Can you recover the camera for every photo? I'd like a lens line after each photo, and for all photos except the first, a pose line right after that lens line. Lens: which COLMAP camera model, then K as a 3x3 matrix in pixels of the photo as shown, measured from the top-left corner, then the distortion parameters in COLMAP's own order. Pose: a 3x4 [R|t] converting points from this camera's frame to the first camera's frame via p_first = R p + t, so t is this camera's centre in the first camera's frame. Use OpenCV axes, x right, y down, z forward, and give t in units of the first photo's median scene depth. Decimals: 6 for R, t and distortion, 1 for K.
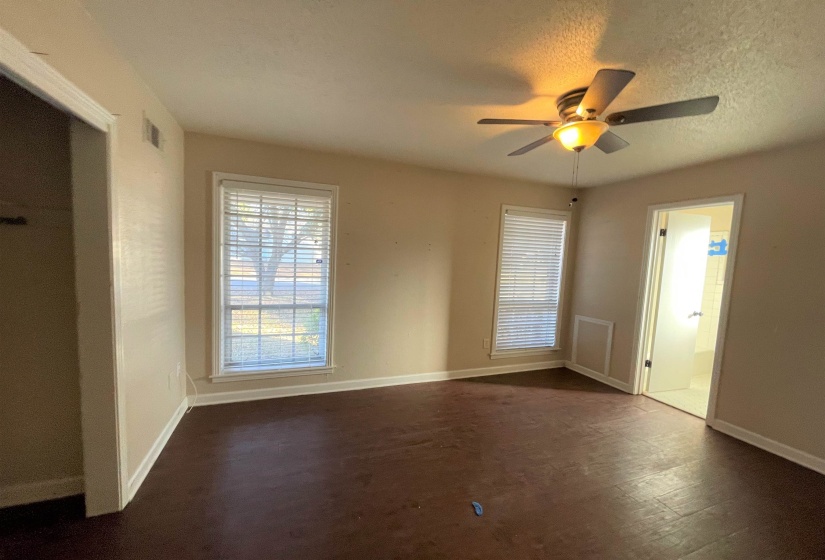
lens RADIAL K [[333.0, 0, 410.6], [0, 333.0, 286.9], [0, 0, 1]] dist [-0.000139, -0.000195]
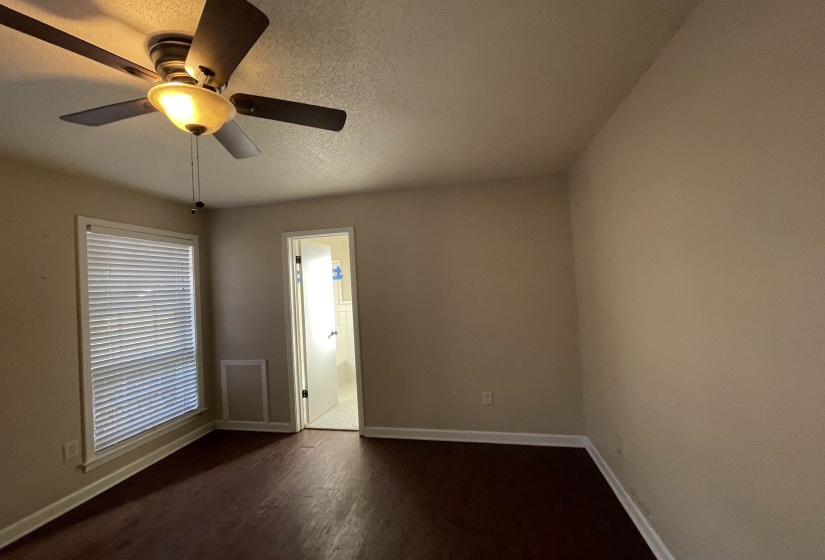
lens RADIAL K [[333.0, 0, 410.6], [0, 333.0, 286.9], [0, 0, 1]] dist [-0.000139, -0.000195]
pose [[0.536237, -0.067150, 0.841392, 0.085468], [0.146466, 0.989111, -0.014407, -0.017039], [-0.831263, 0.130961, 0.540233, 0.181095]]
